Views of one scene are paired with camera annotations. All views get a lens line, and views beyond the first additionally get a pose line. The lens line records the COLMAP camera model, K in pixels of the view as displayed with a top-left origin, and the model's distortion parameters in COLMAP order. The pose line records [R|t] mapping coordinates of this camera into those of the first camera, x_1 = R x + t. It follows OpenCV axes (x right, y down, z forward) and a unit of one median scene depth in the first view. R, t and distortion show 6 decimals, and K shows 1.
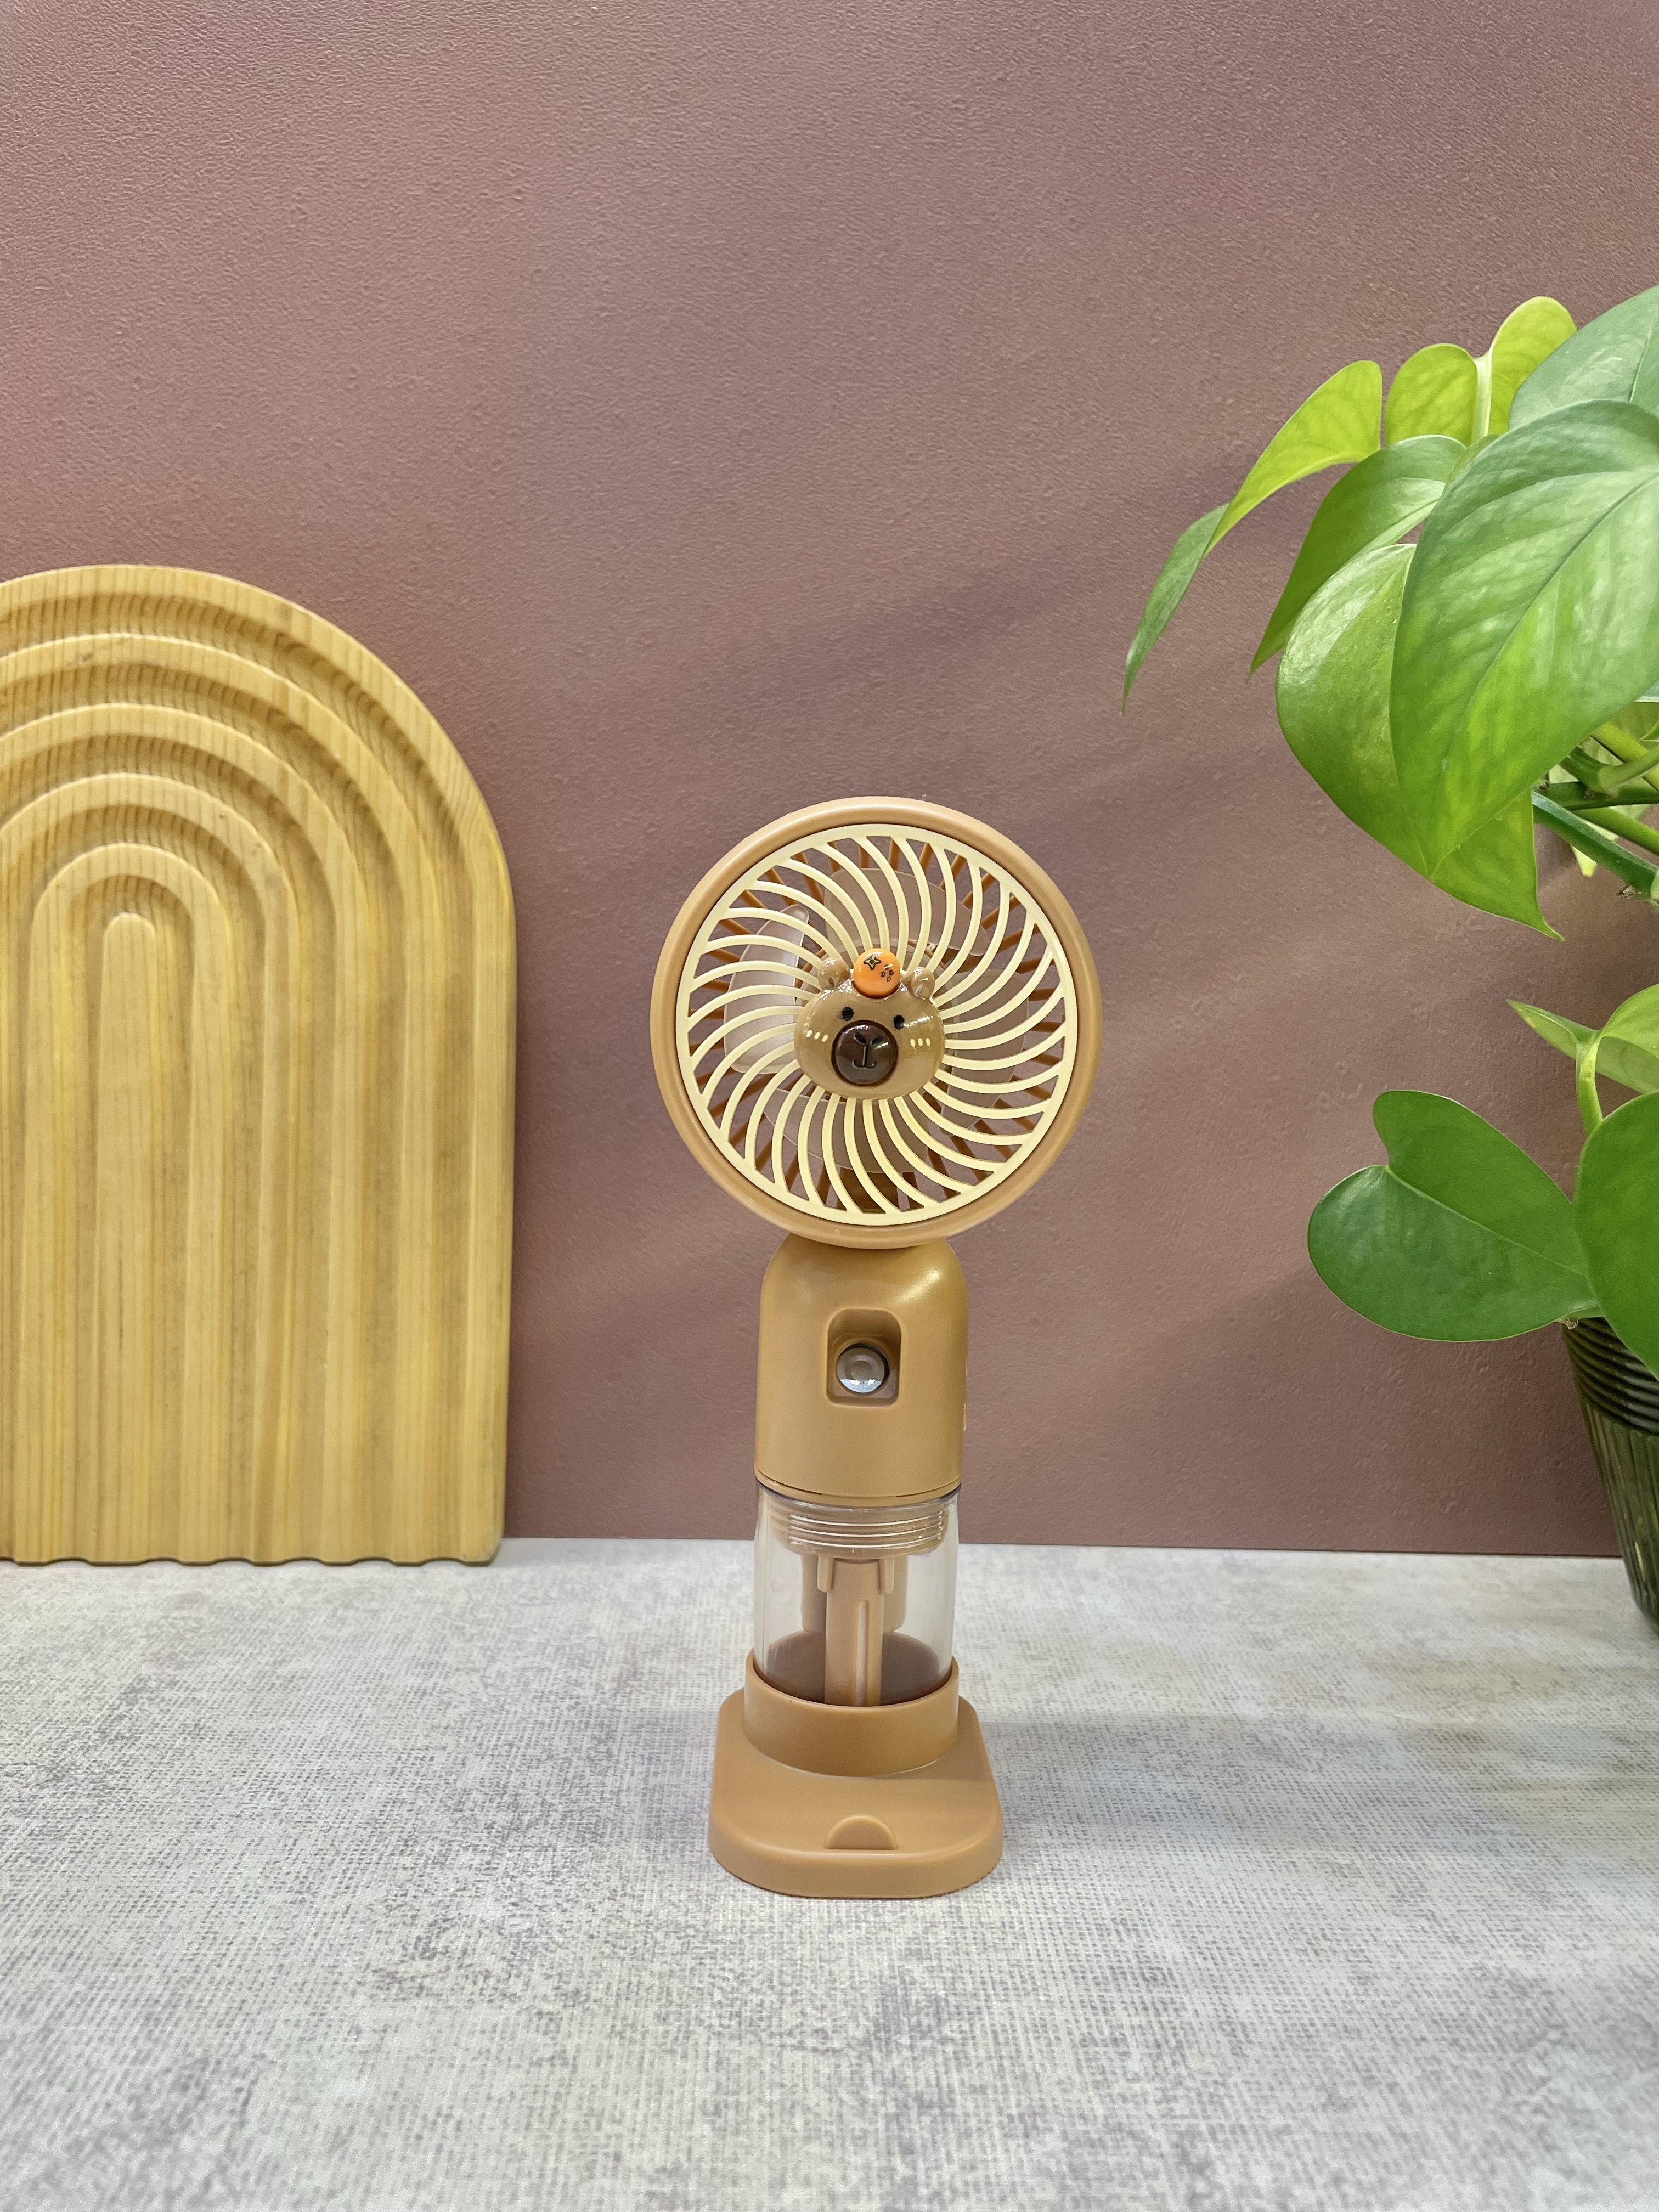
lens RADIAL K [[1713.6, 0, 827.5], [0, 1713.6, 1104.0], [0, 0, 1]] dist [0.053354, -0.101258]
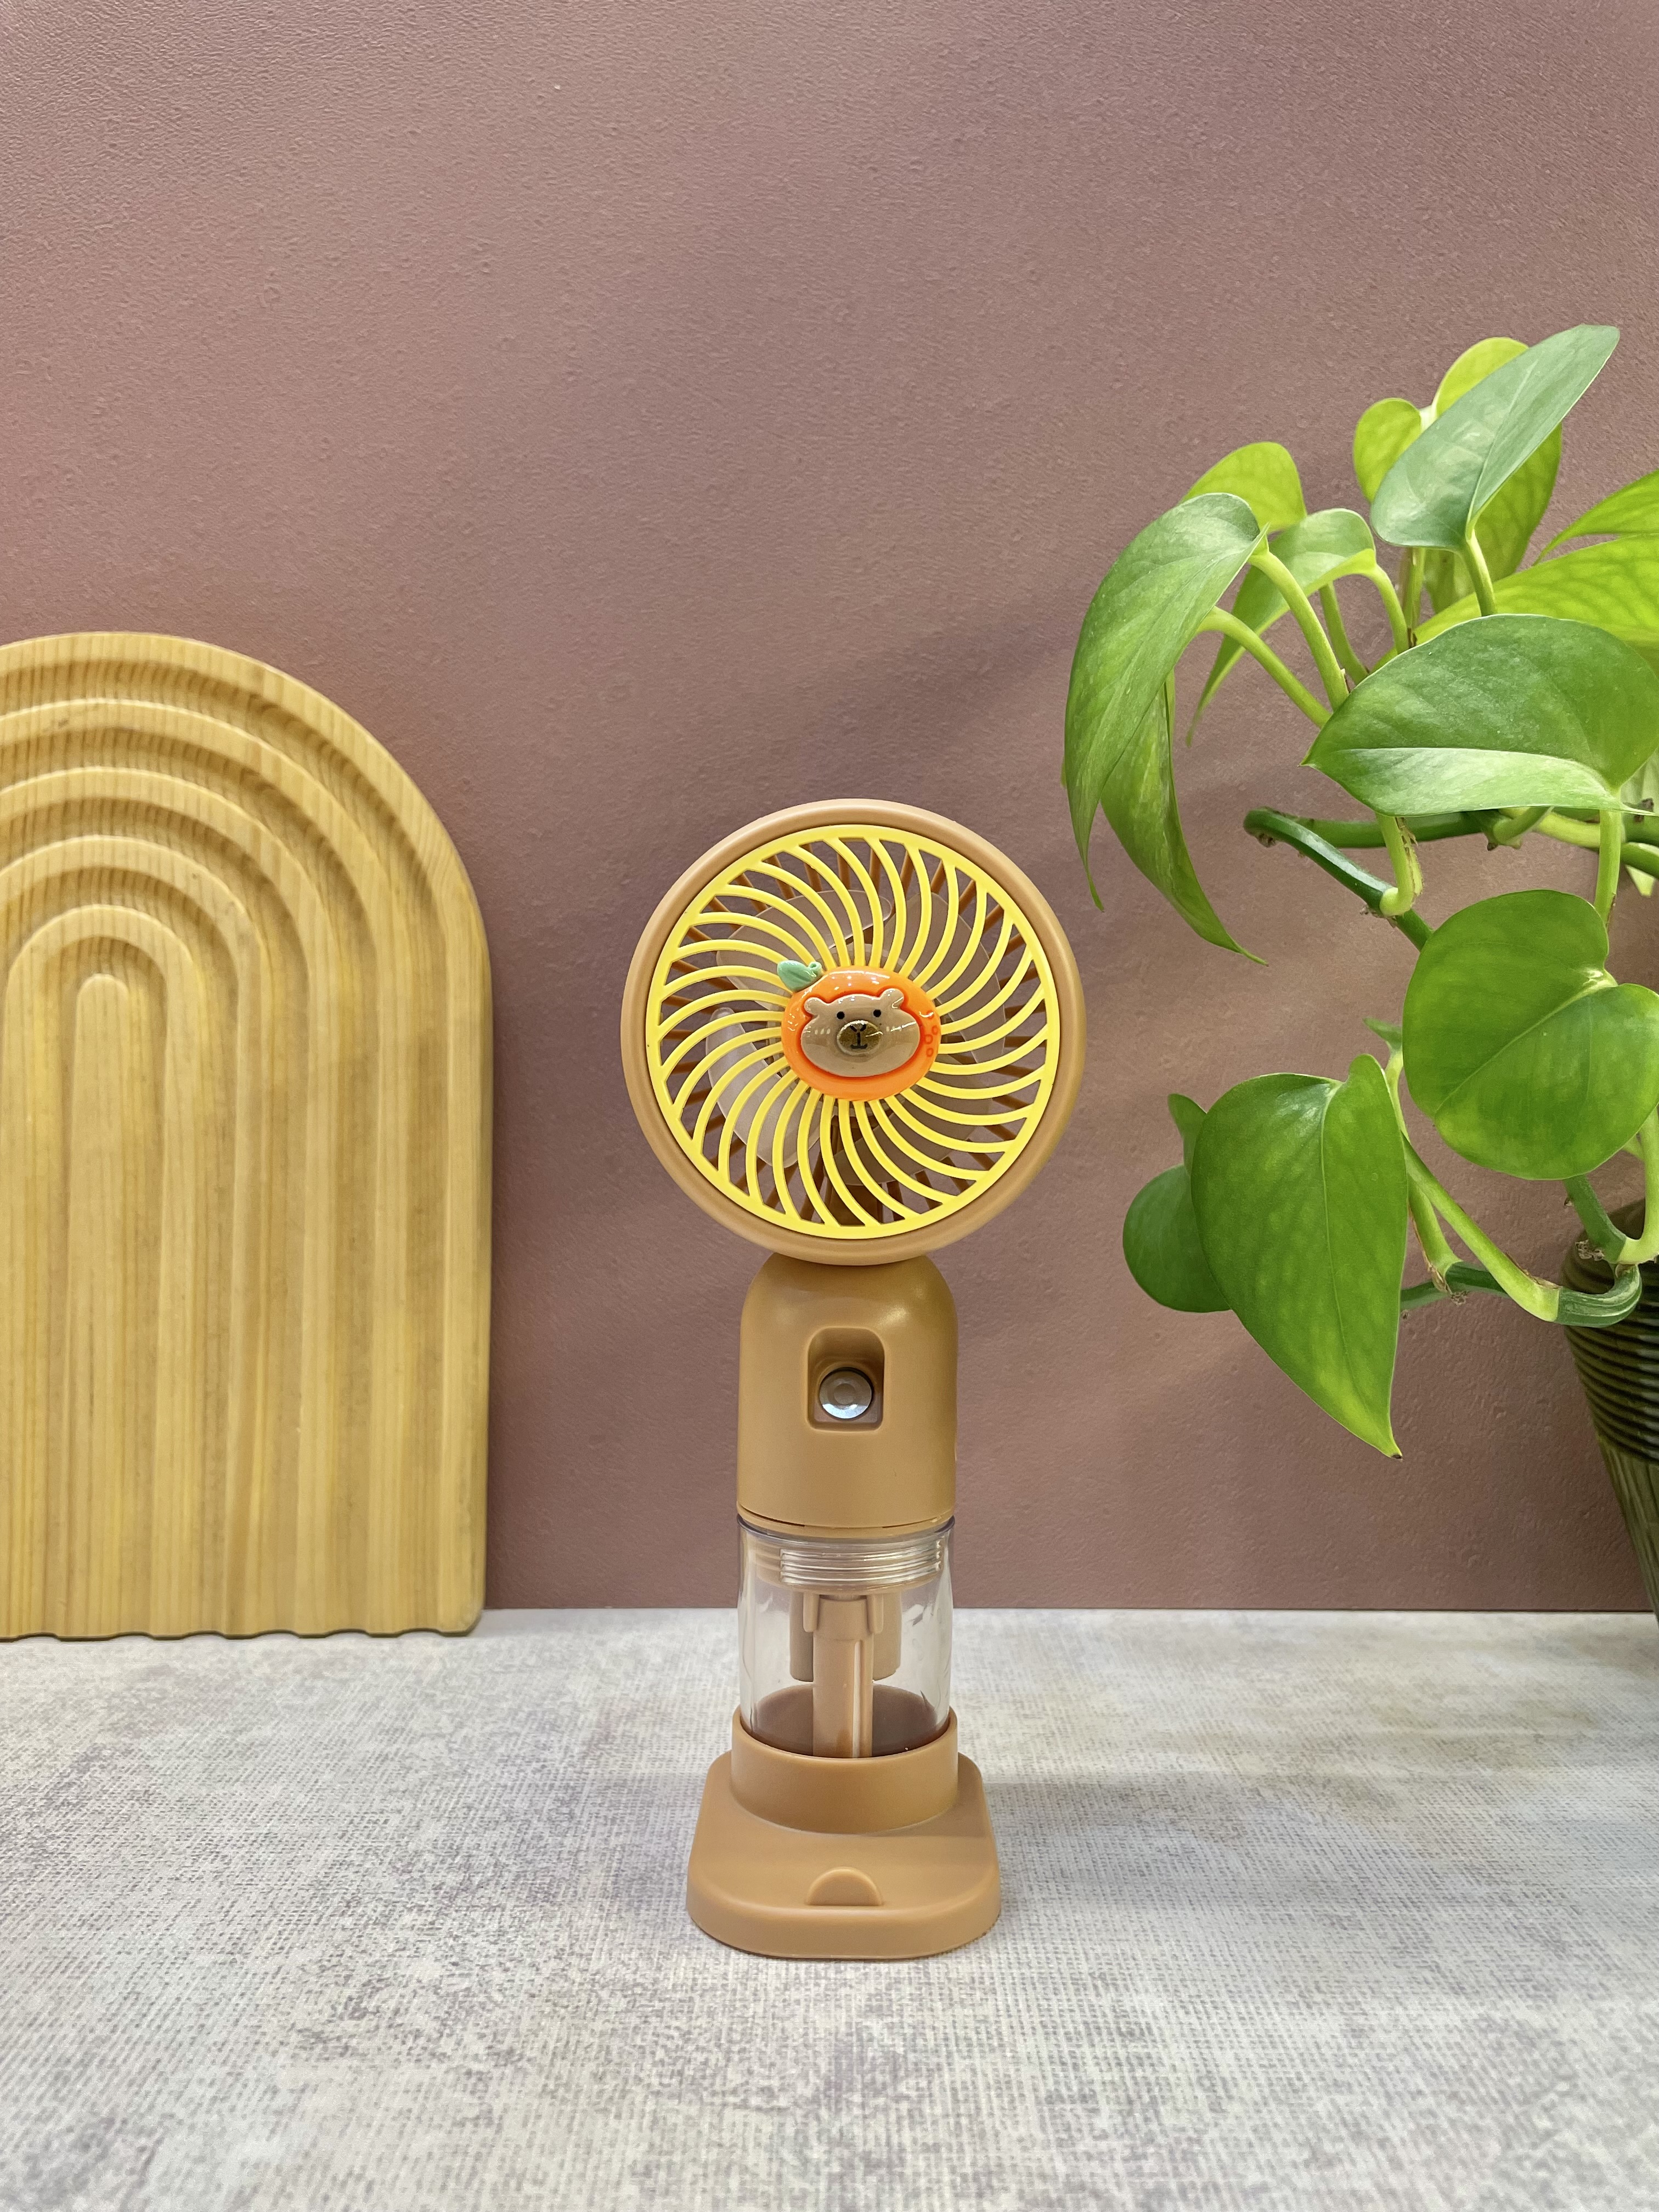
lens RADIAL K [[1713.6, 0, 825.8], [0, 1713.6, 1109.4], [0, 0, 1]] dist [0.053354, -0.101258]
pose [[0.999300, -0.024690, -0.028115, 0.060953], [0.022839, 0.997666, -0.064355, 0.063153], [0.029638, 0.063668, 0.997531, 0.033755]]
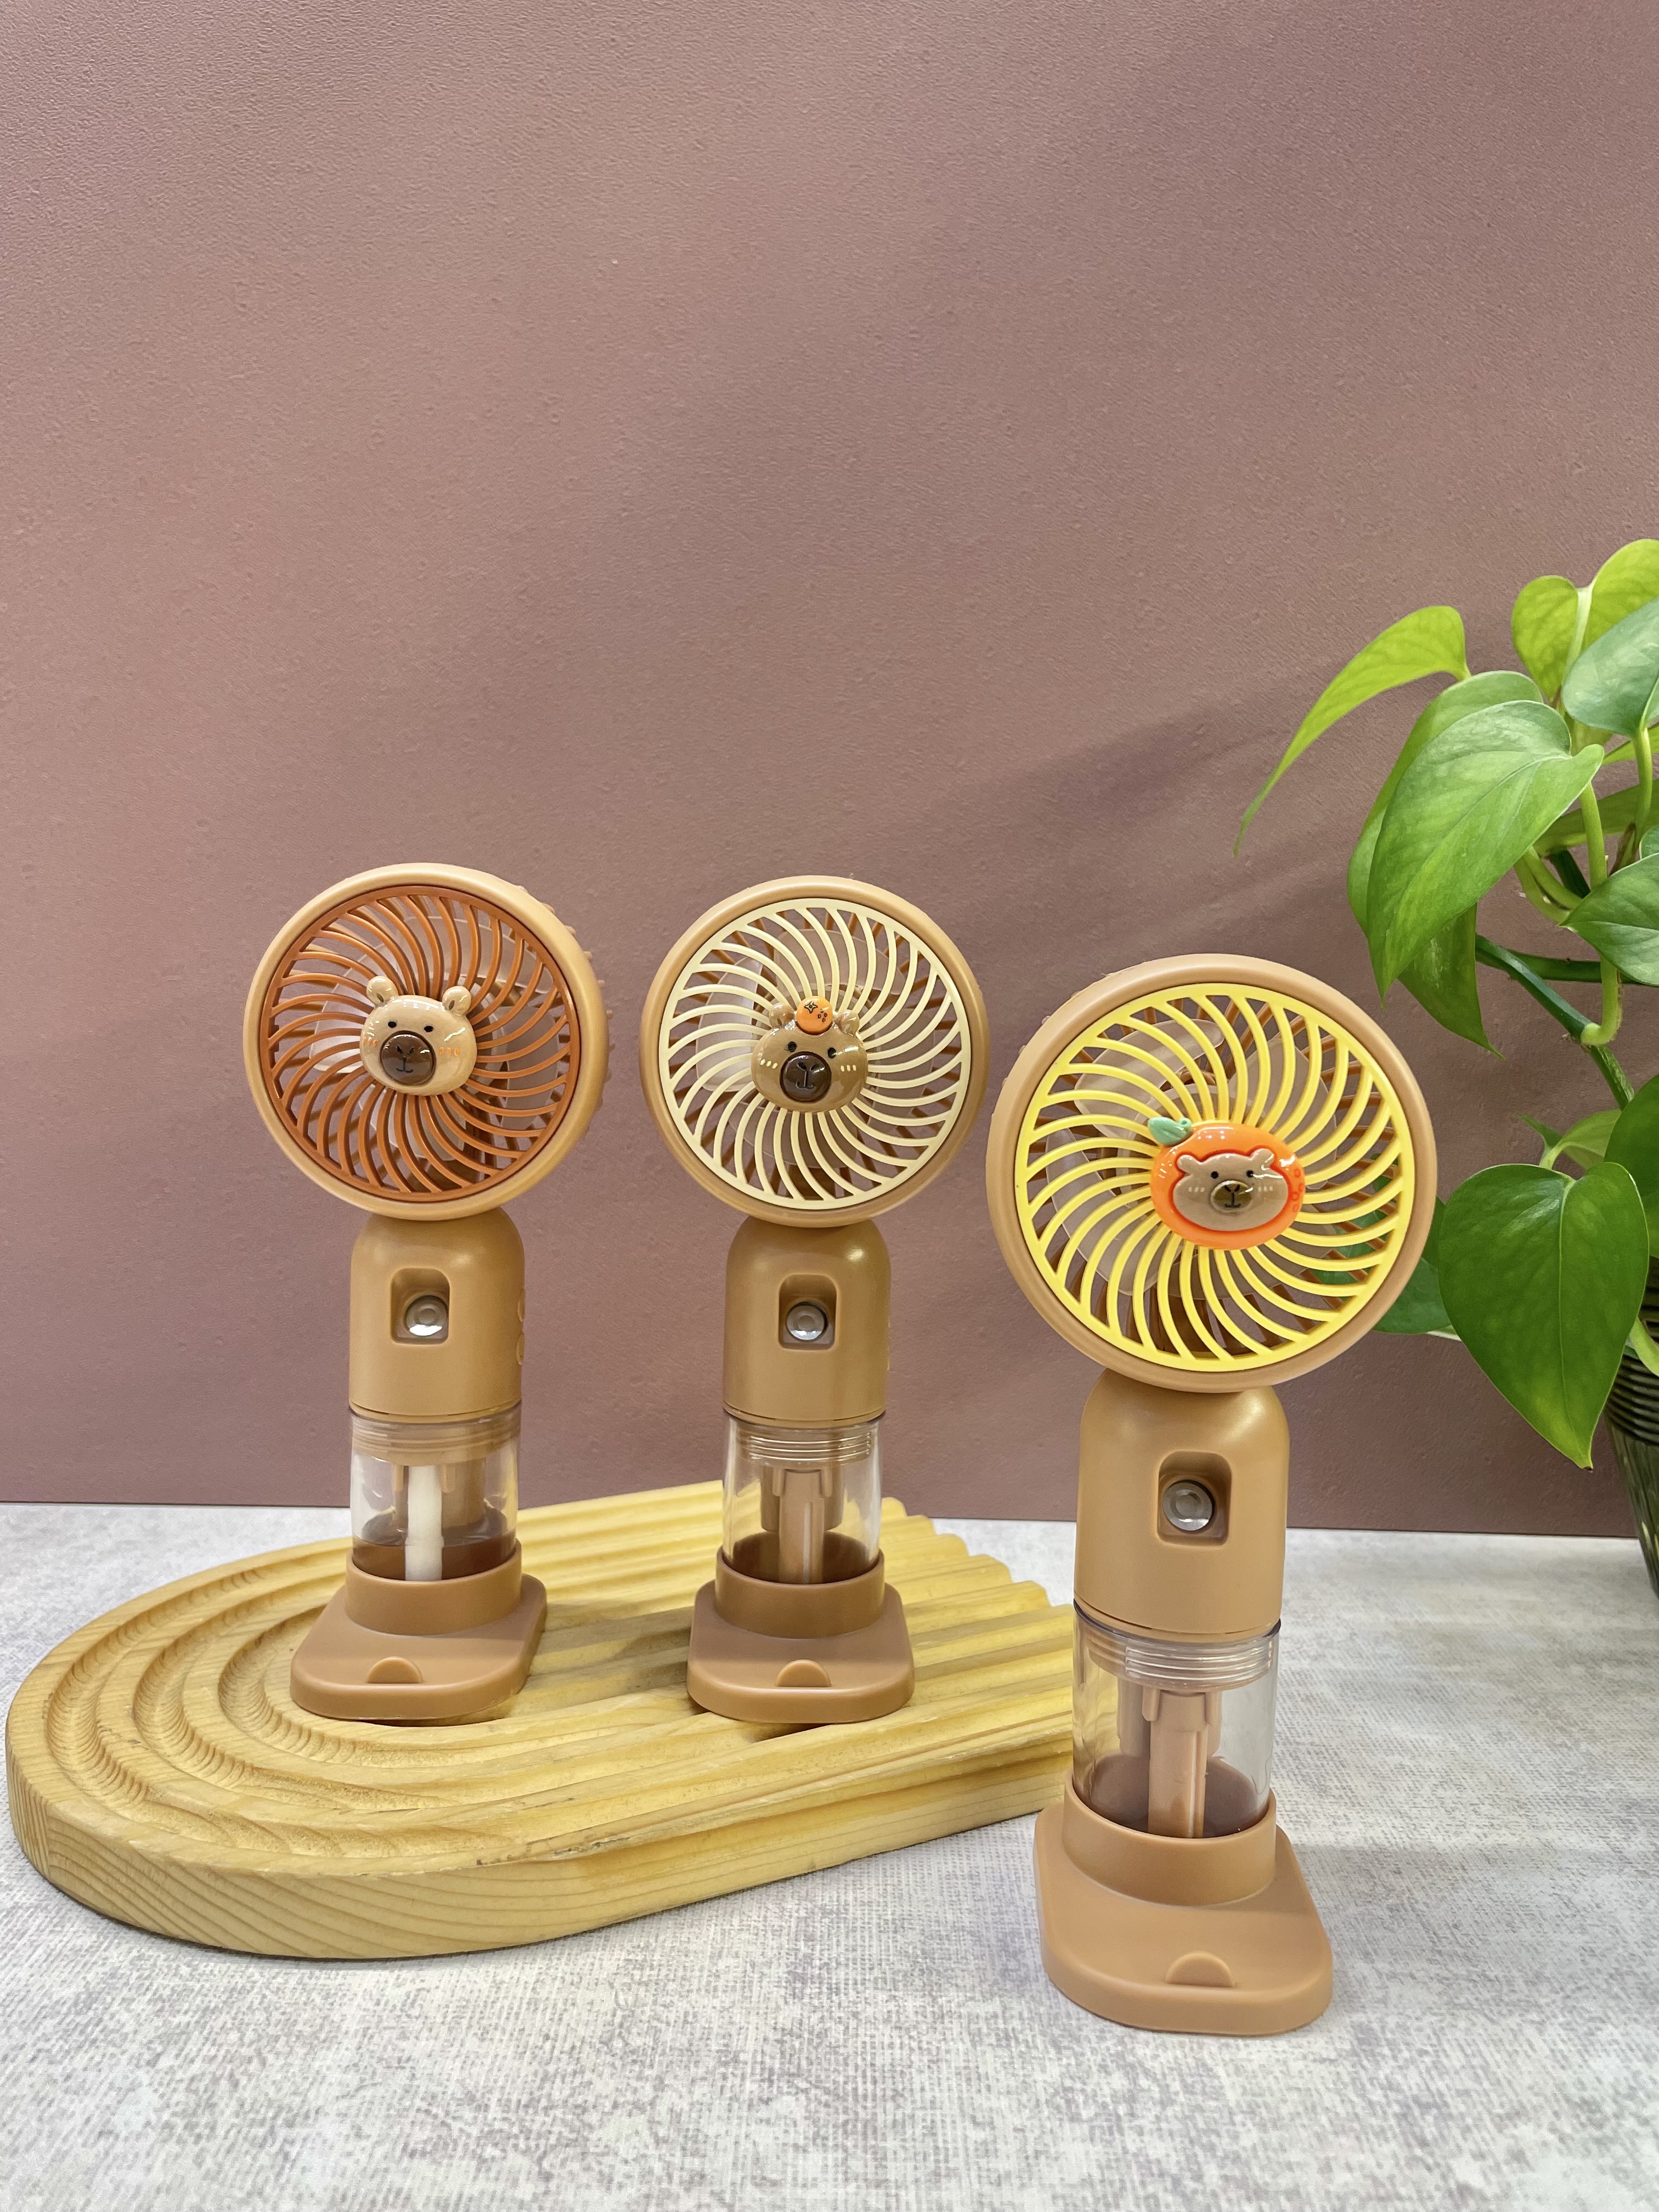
lens RADIAL K [[1713.6, 0, 827.9], [0, 1713.6, 1093.5], [0, 0, 1]] dist [0.053354, -0.101258]
pose [[0.999210, -0.004108, -0.039534, 0.098792], [0.004130, 0.999991, 0.000472, -0.076065], [0.039532, -0.000635, 0.999218, -0.348165]]
